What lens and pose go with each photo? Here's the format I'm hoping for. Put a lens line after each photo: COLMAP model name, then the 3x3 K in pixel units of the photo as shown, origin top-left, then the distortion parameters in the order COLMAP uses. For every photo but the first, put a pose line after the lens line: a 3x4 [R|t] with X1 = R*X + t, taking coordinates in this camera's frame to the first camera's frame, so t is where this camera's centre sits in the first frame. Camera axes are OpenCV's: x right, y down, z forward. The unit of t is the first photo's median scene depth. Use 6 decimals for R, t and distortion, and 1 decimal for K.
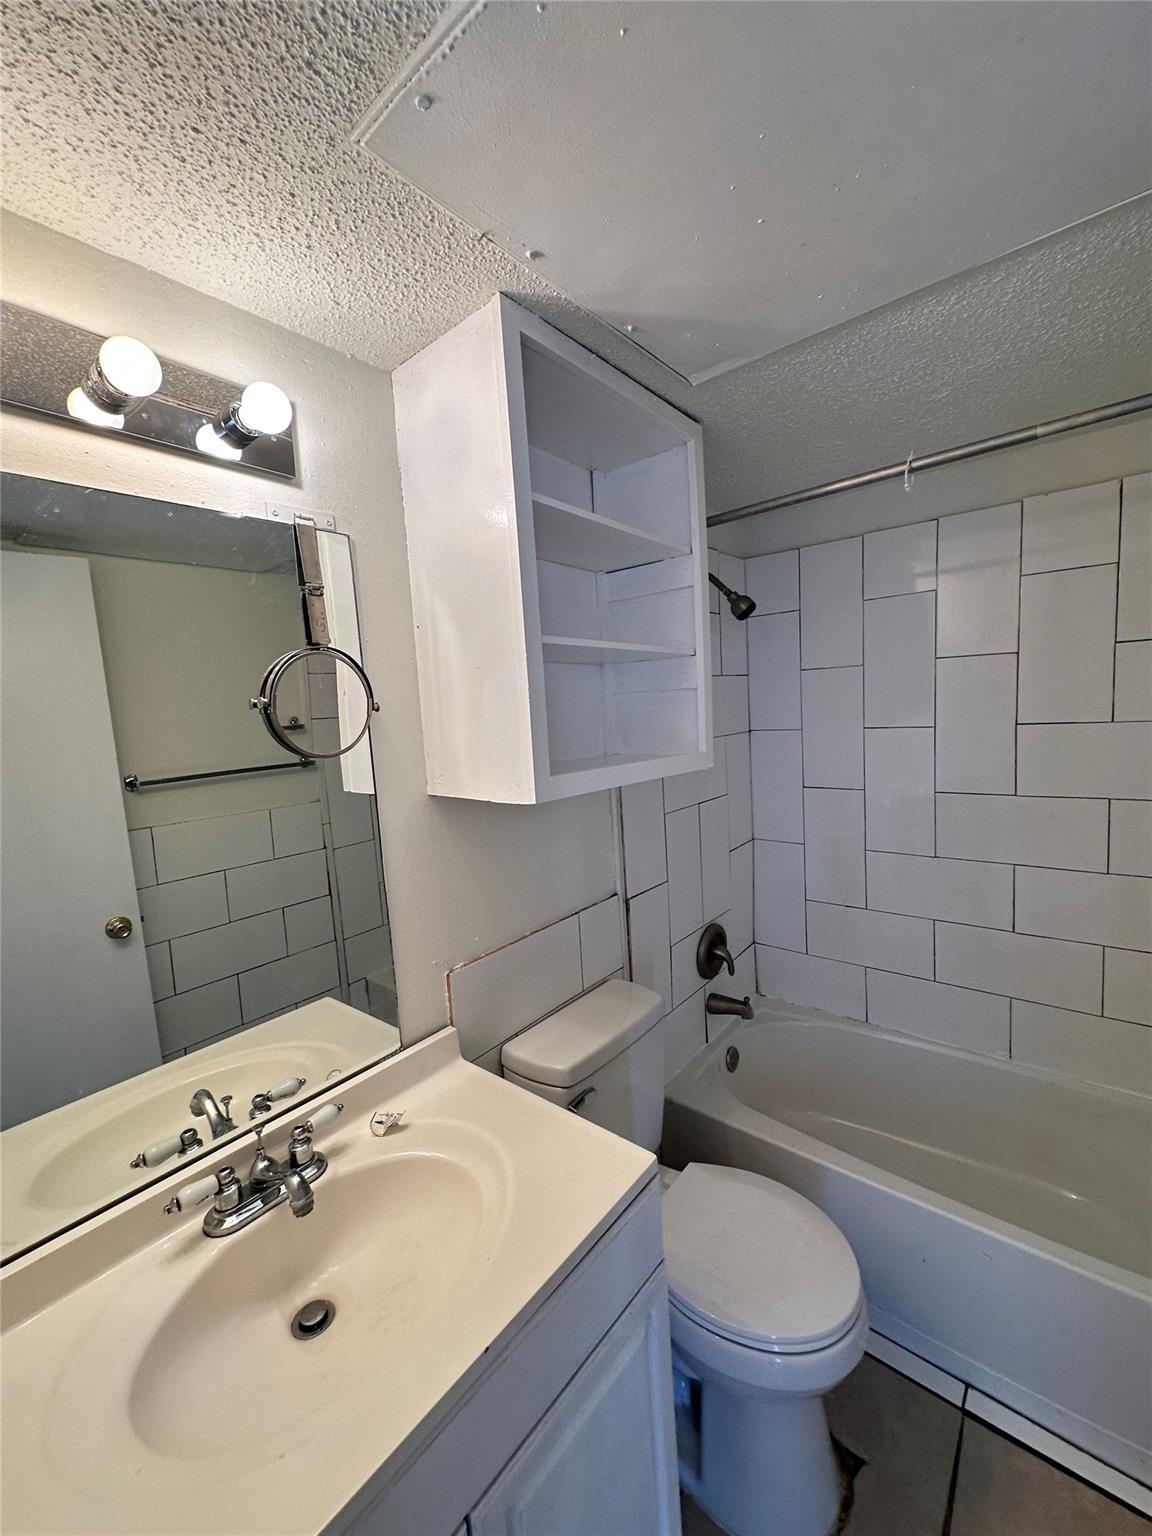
lens RADIAL K [[614.4, 0, 579.3], [0, 614.4, 767.9], [0, 0, 1]] dist [-0.002532, 0.000729]
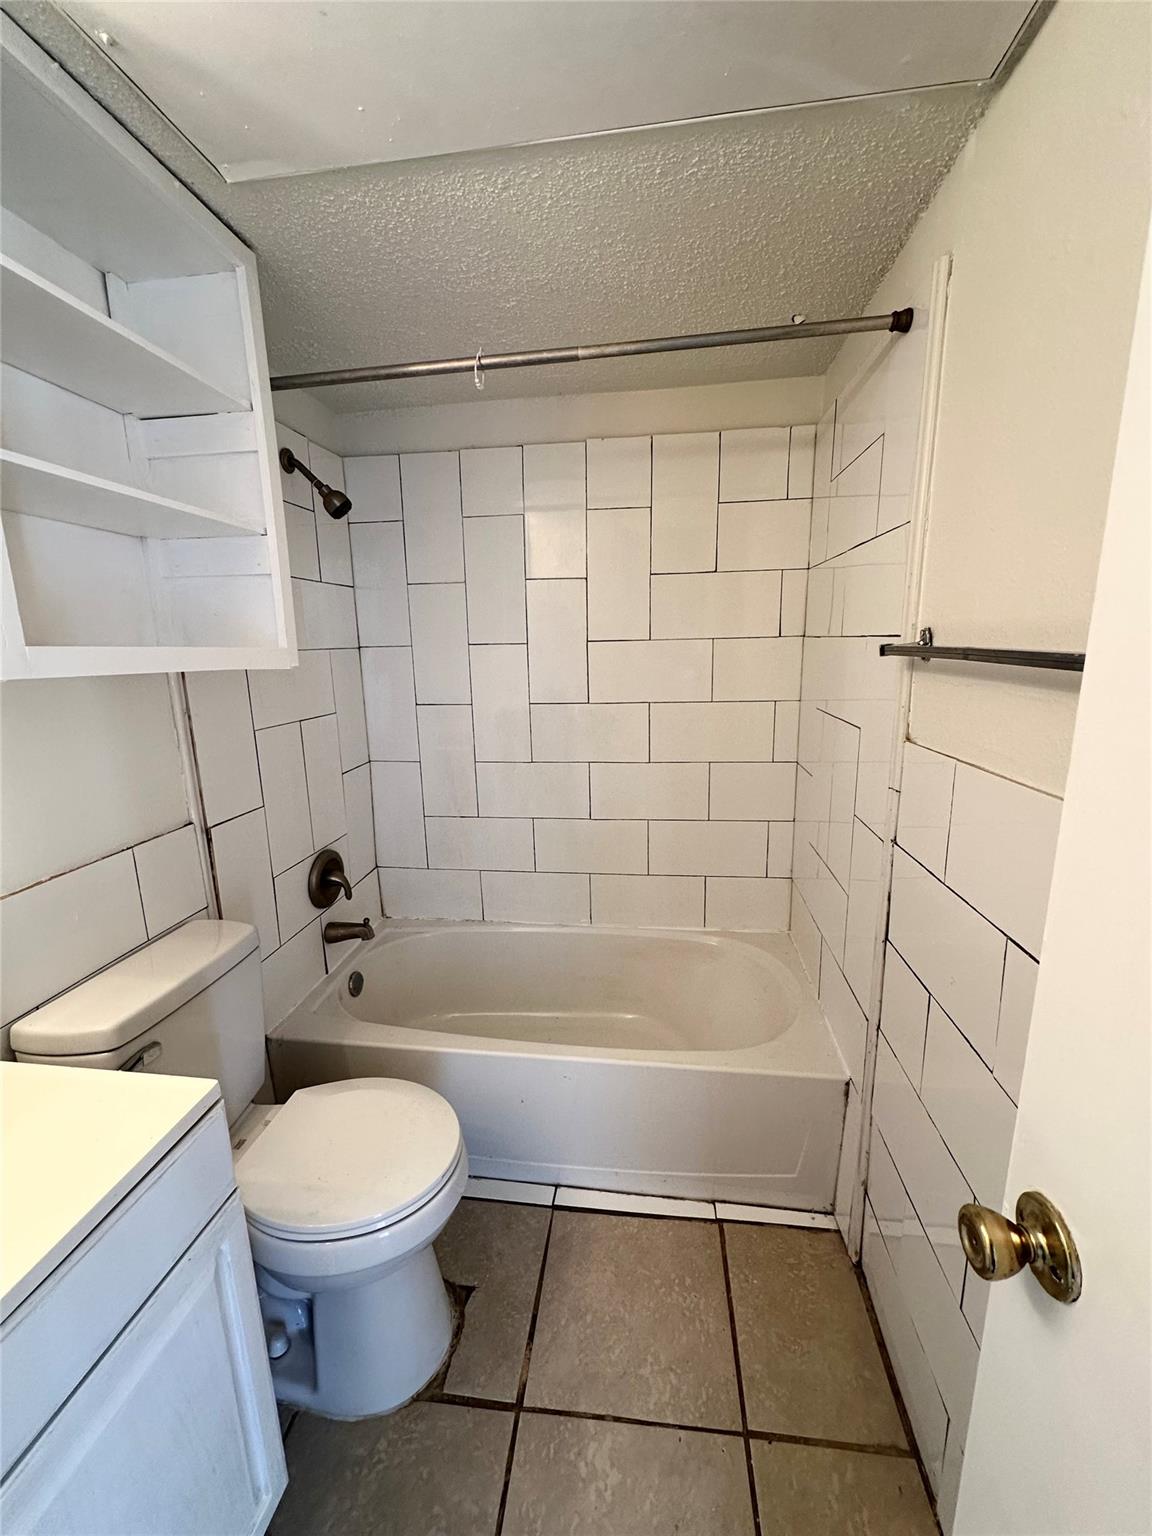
lens RADIAL K [[614.4, 0, 578.7], [0, 614.4, 766.4], [0, 0, 1]] dist [-0.002532, 0.000729]
pose [[0.846950, -0.066532, 0.527493, 0.098170], [0.024382, 0.995956, 0.086470, 0.092948], [-0.531113, -0.060375, 0.845147, 0.012163]]
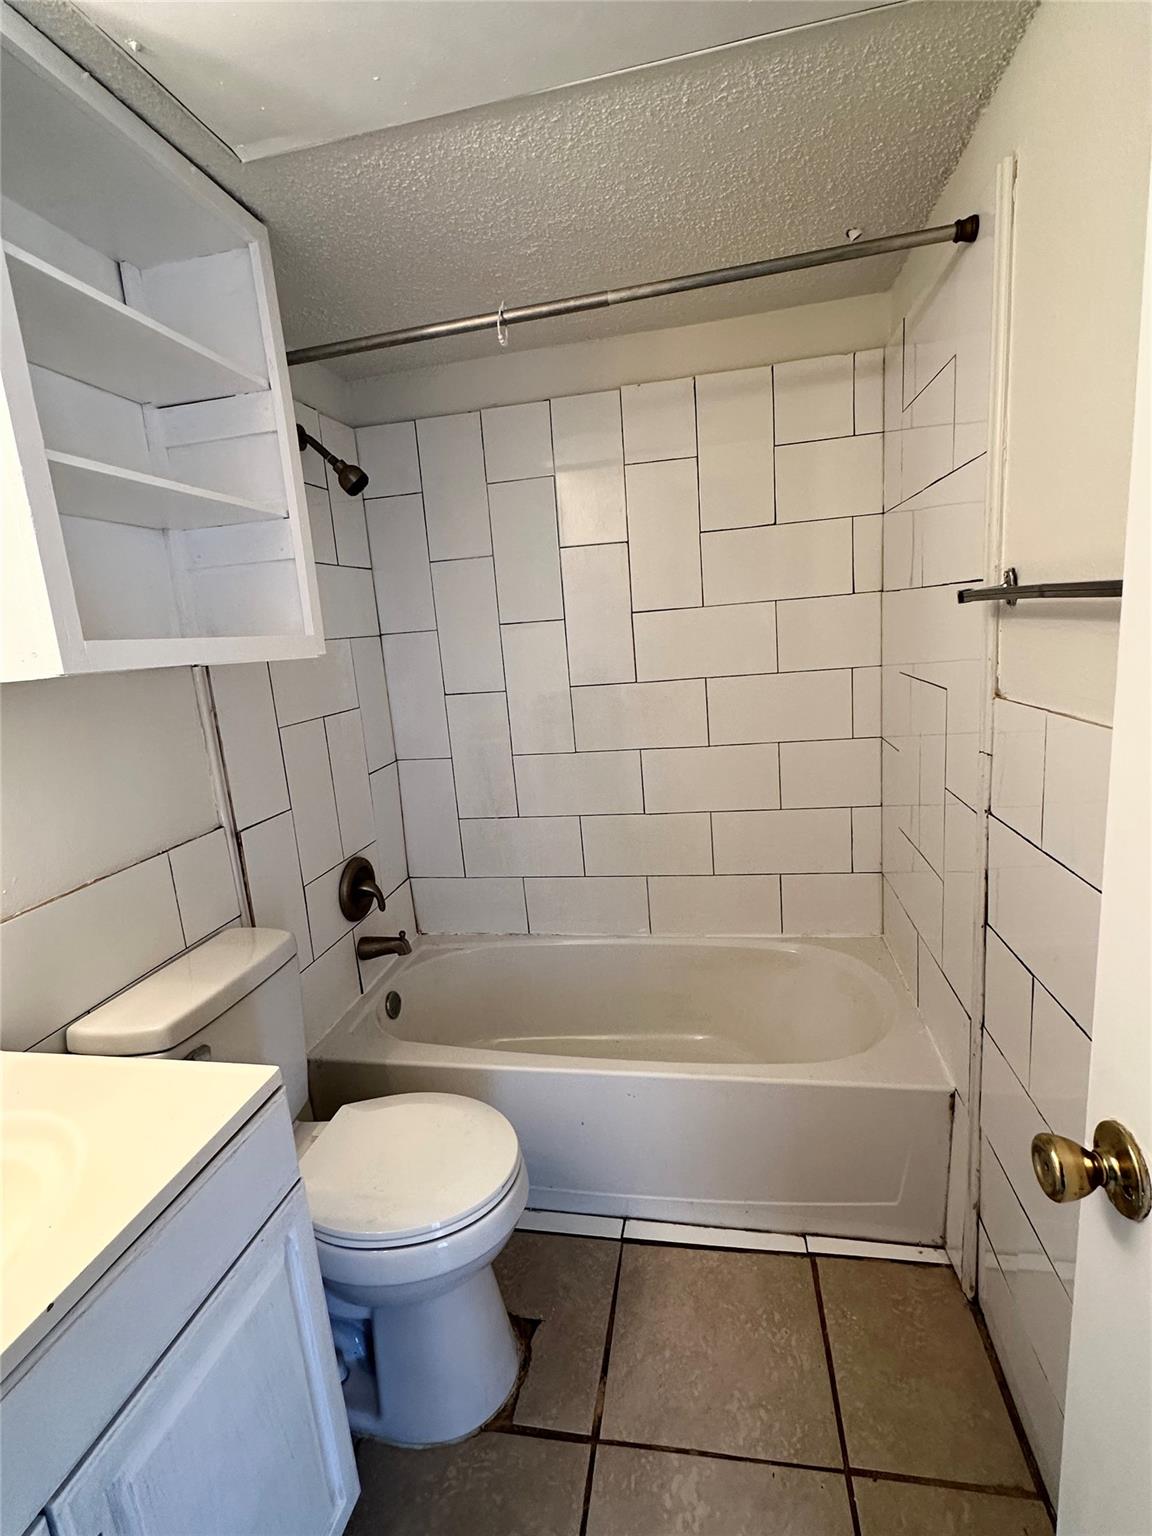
lens RADIAL K [[731.0, 0, 572.7], [0, 731.0, 764.9], [0, 0, 1]] dist [-0.000042, -0.000033]
pose [[0.880927, -0.101840, 0.462164, 0.043283], [0.075312, 0.994294, 0.075546, 0.120716], [-0.467221, -0.031744, 0.883571, -0.071523]]
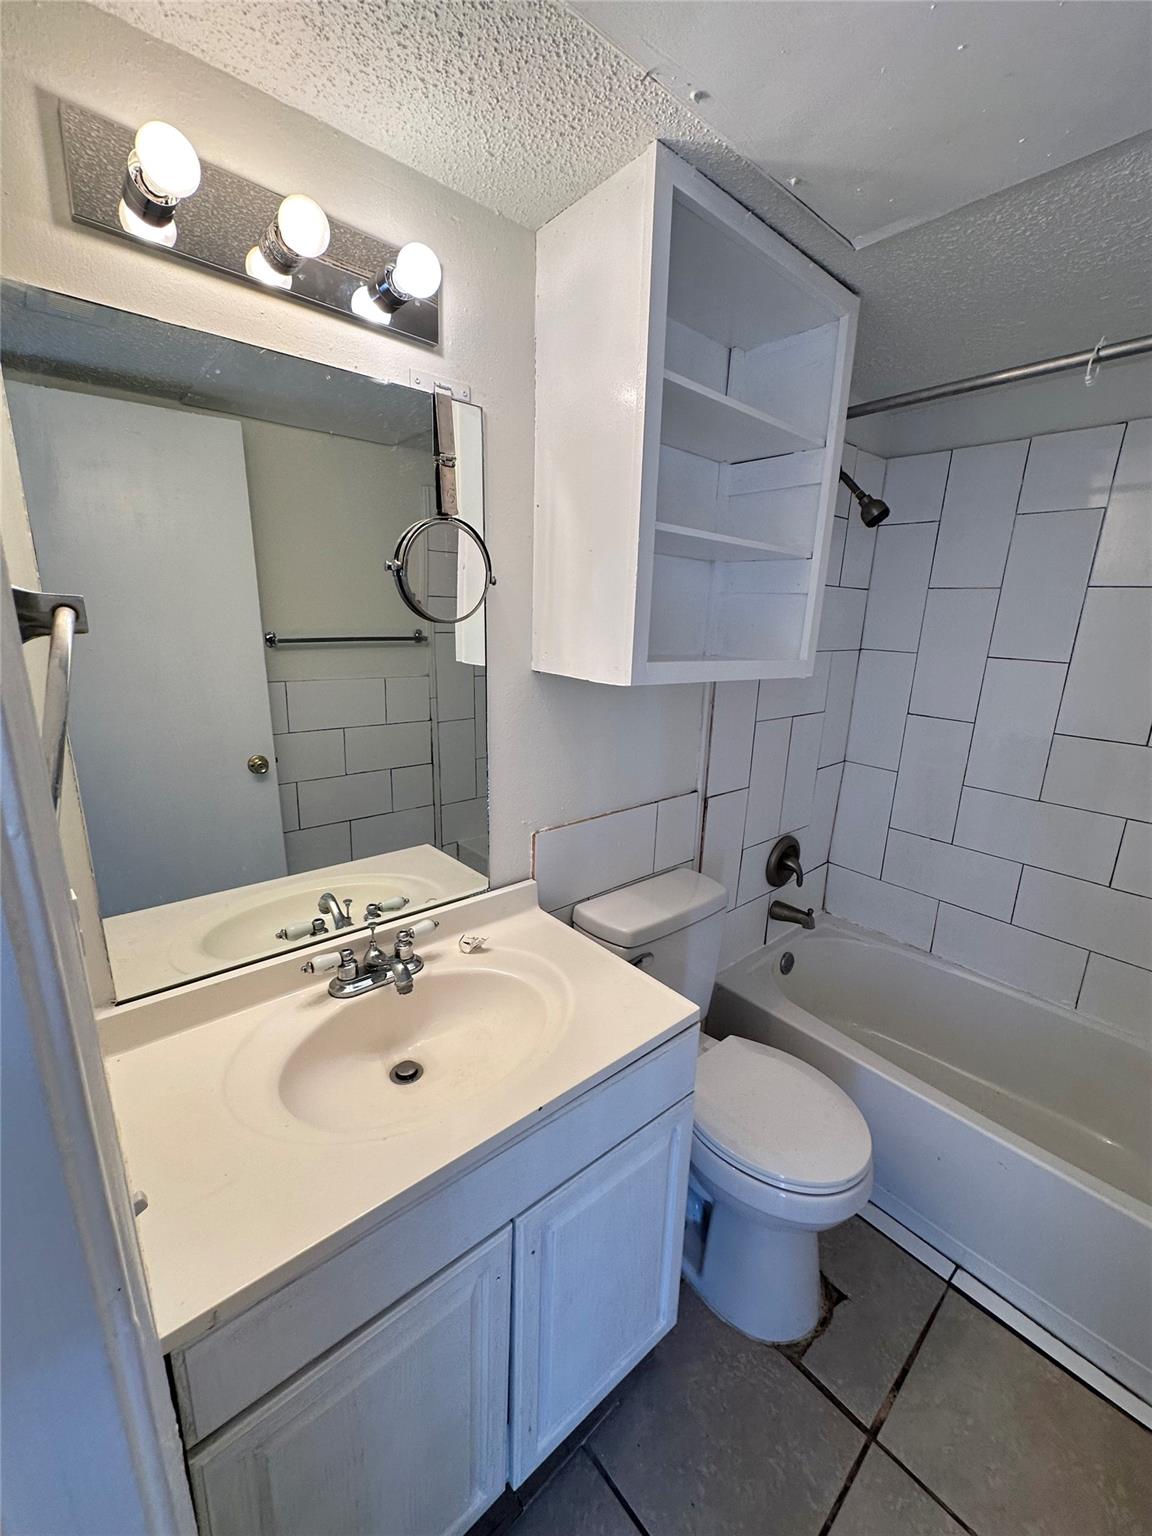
lens RADIAL K [[614.4, 0, 579.7], [0, 614.4, 766.0], [0, 0, 1]] dist [-0.002532, 0.000729]
pose [[0.982075, 0.127997, -0.138368, 0.006061], [-0.106182, 0.982200, 0.154948, 0.032040], [0.155738, -0.137479, 0.978185, -0.060329]]
